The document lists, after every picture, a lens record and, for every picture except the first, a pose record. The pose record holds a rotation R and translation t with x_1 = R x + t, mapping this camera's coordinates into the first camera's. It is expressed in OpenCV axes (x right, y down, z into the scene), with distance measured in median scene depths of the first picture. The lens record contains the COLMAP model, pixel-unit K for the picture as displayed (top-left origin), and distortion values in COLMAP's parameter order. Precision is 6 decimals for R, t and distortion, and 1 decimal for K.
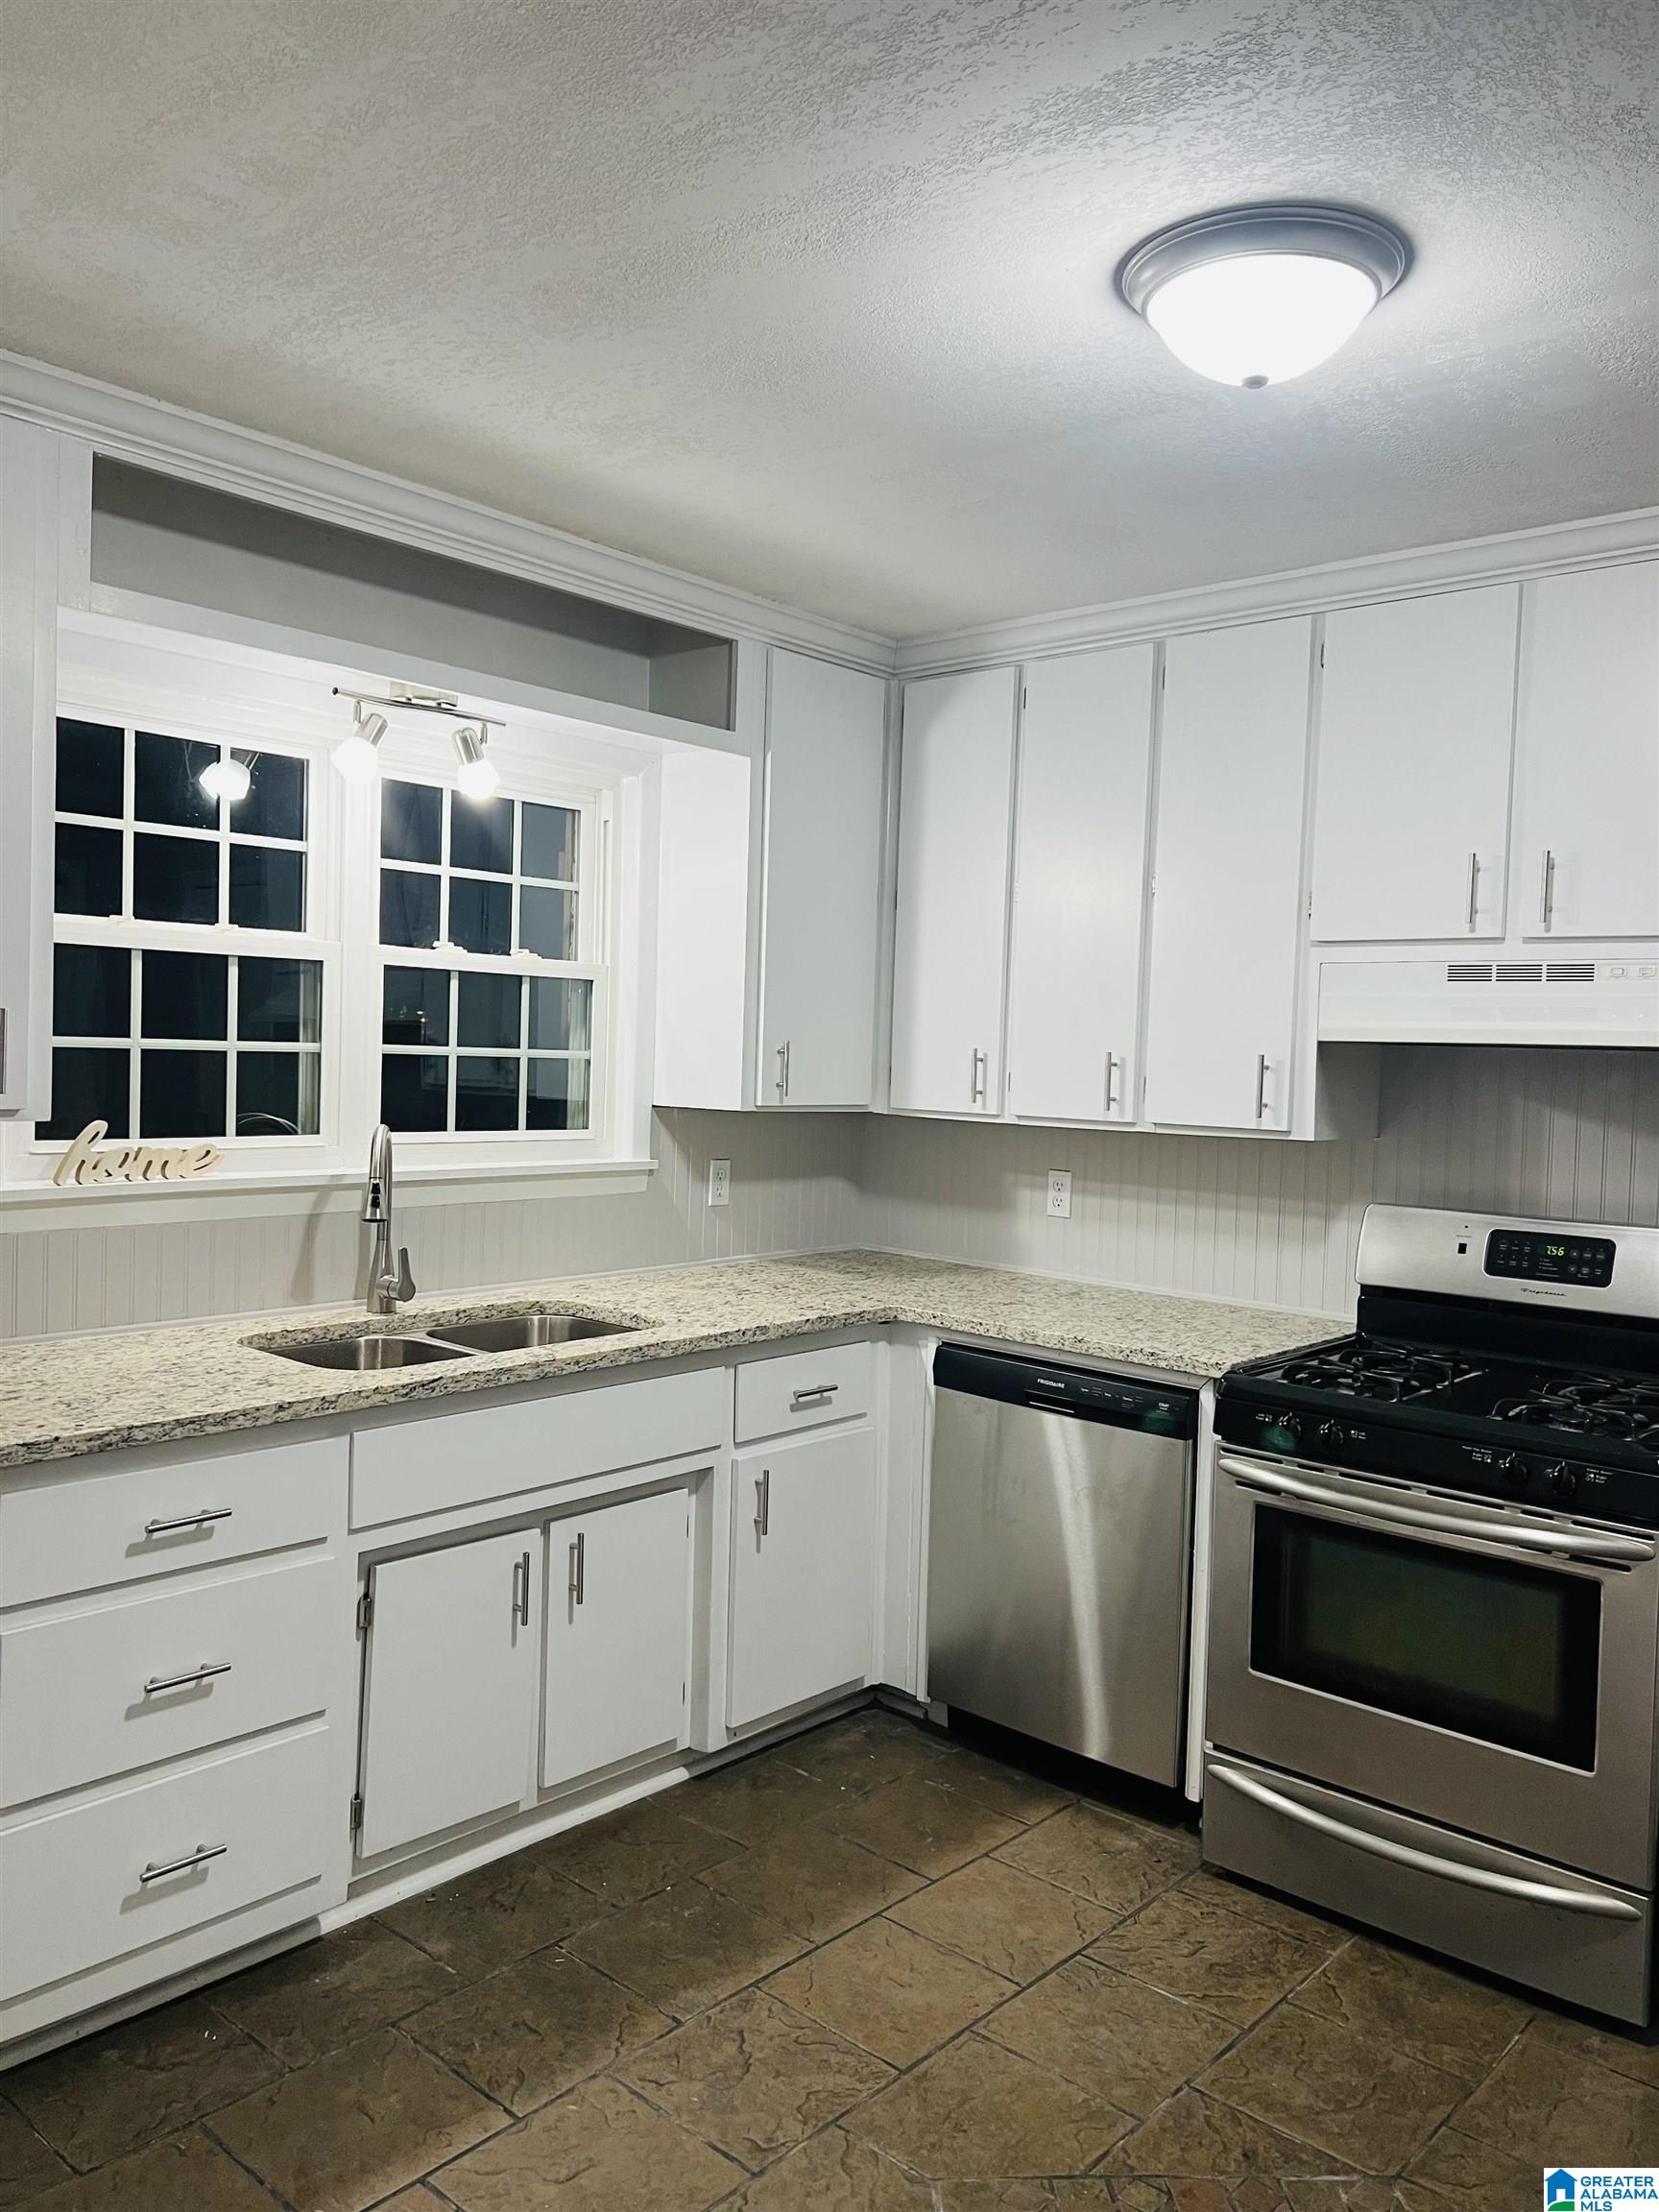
lens RADIAL K [[1653.9, 0, 831.1], [0, 1653.9, 1106.0], [0, 0, 1]] dist [0.037960, -0.052046]
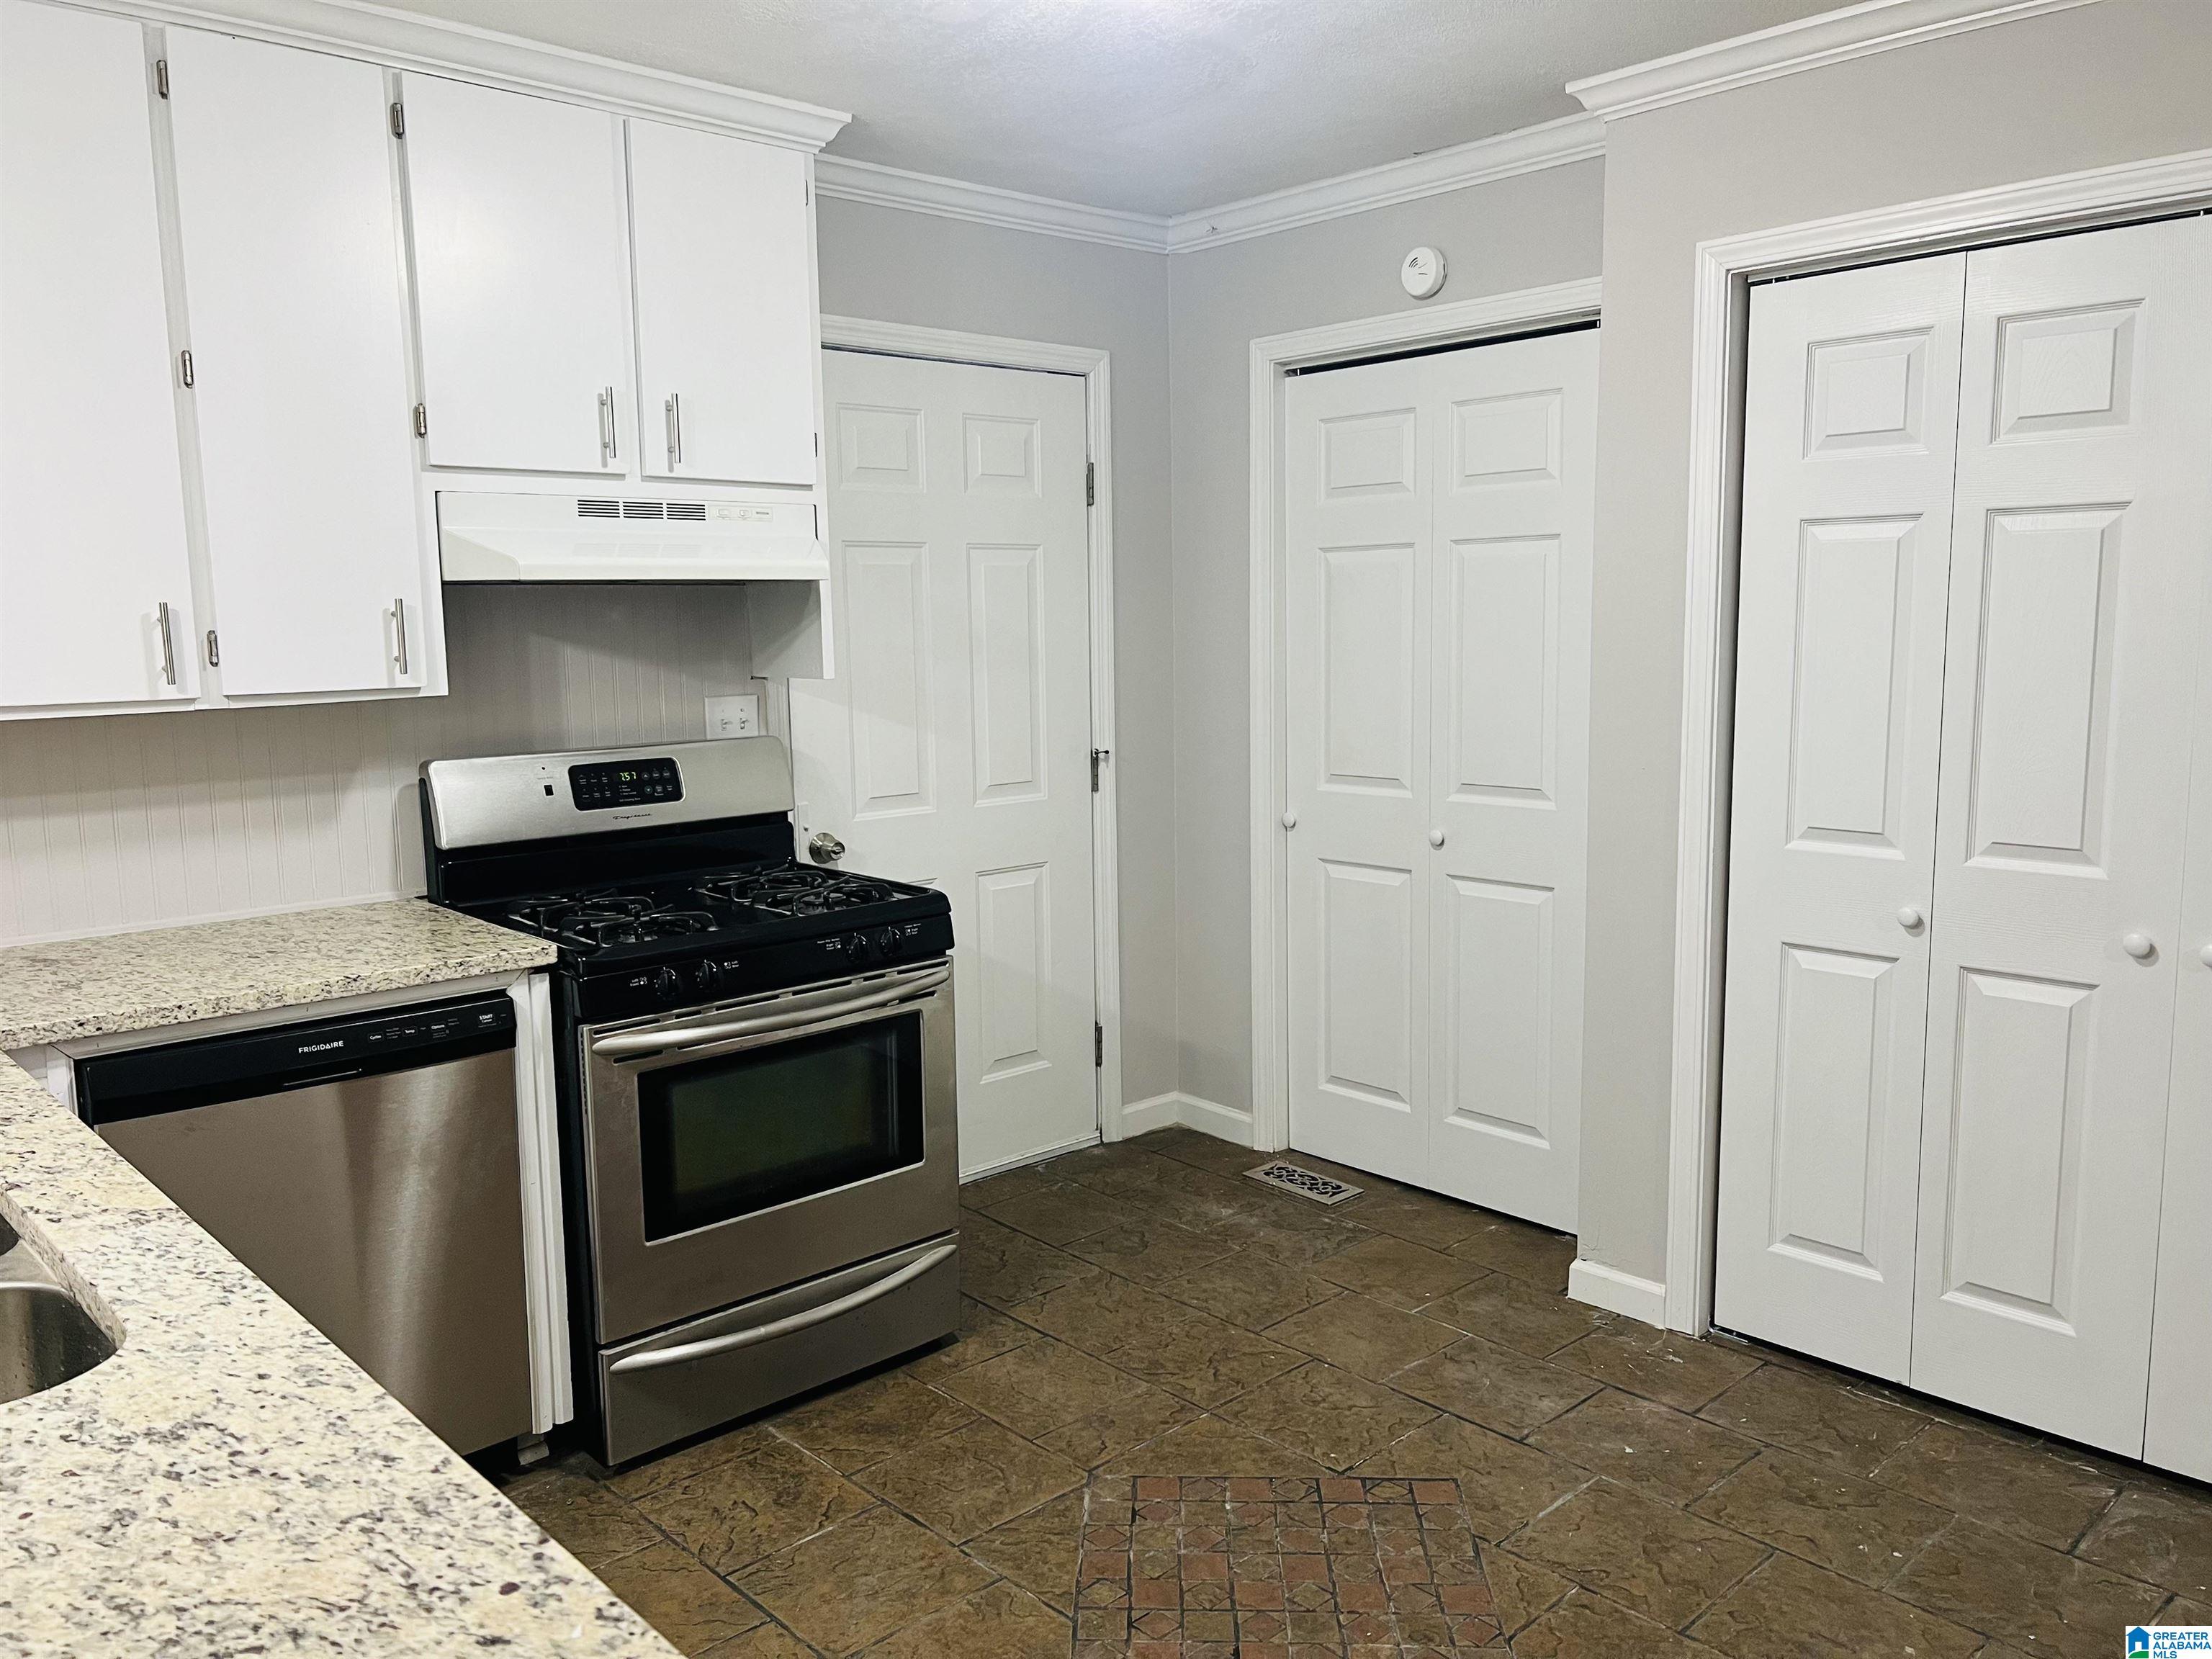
lens RADIAL K [[1653.9, 0, 1106.0], [0, 1653.9, 830.5], [0, 0, 1]] dist [0.037960, -0.052046]
pose [[0.088090, -0.164022, 0.982516, -0.610921], [0.053911, 0.985689, 0.159719, -0.033081], [-0.994653, 0.038898, 0.095672, 0.621209]]
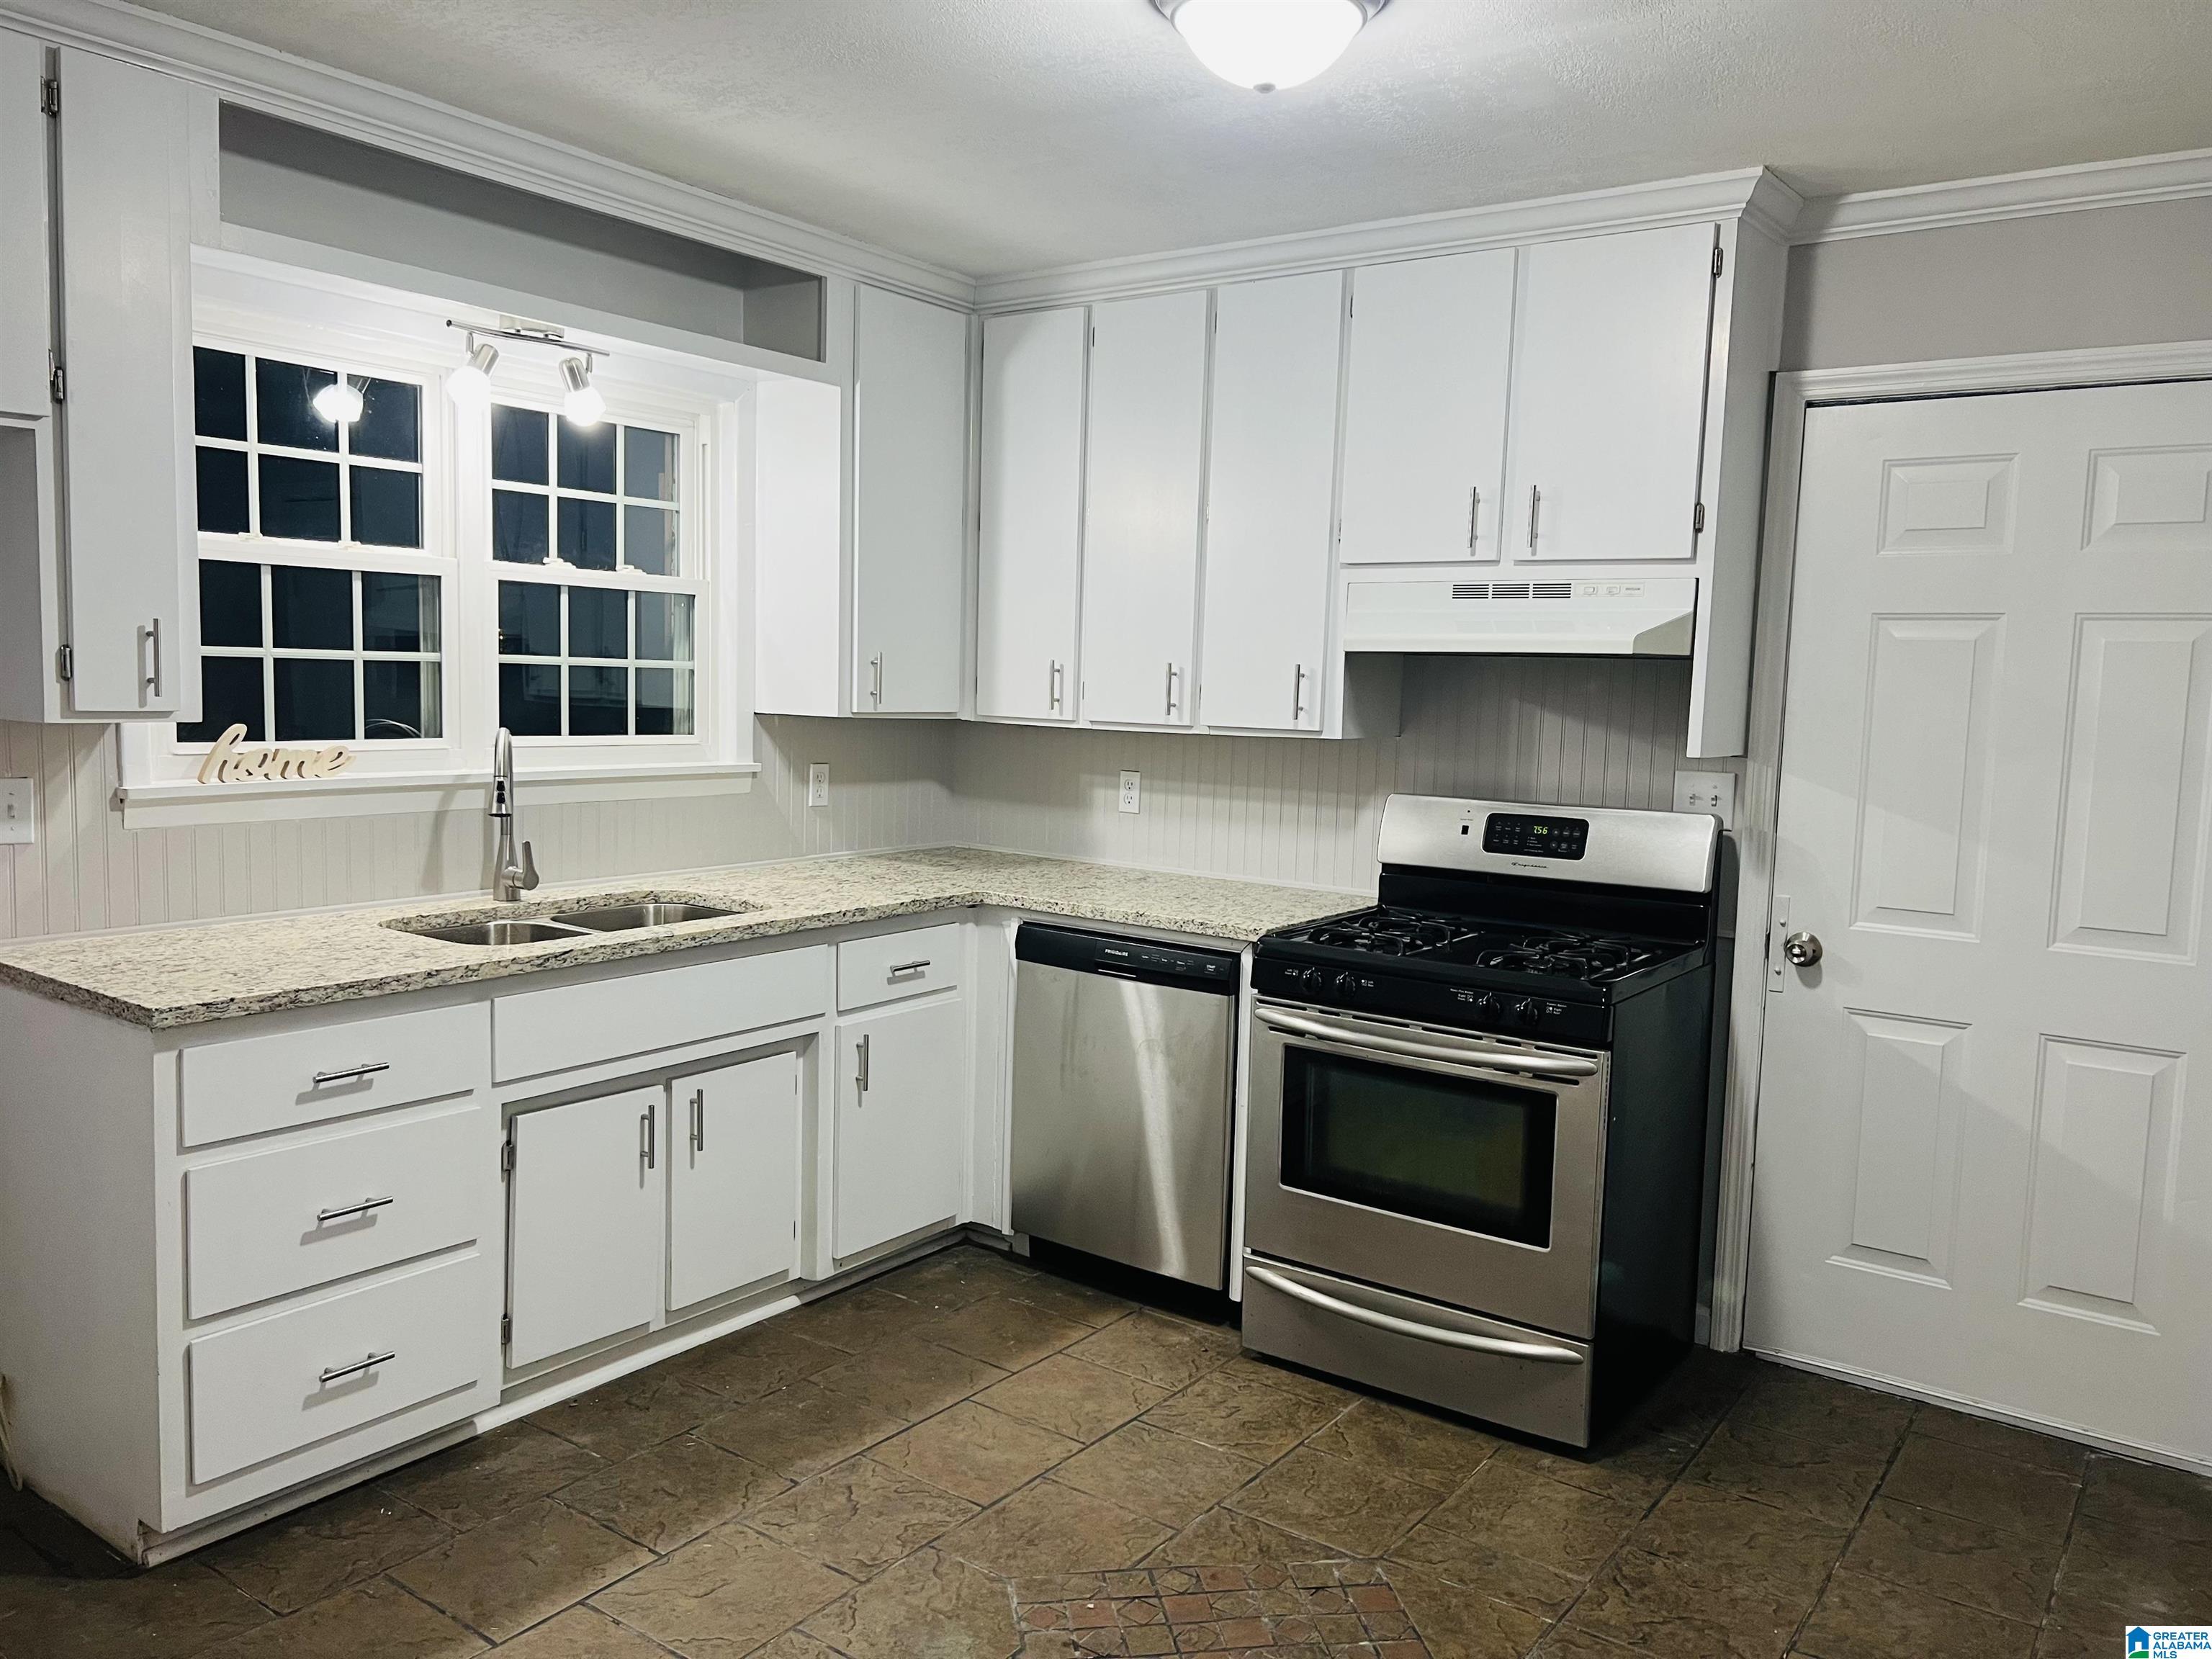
lens RADIAL K [[1653.9, 0, 1097.5], [0, 1653.9, 839.3], [0, 0, 1]] dist [0.037960, -0.052046]
pose [[0.994918, -0.011915, 0.099977, 0.007473], [0.005068, 0.997640, 0.068470, 0.012267], [-0.100557, -0.067616, 0.992631, -0.136488]]
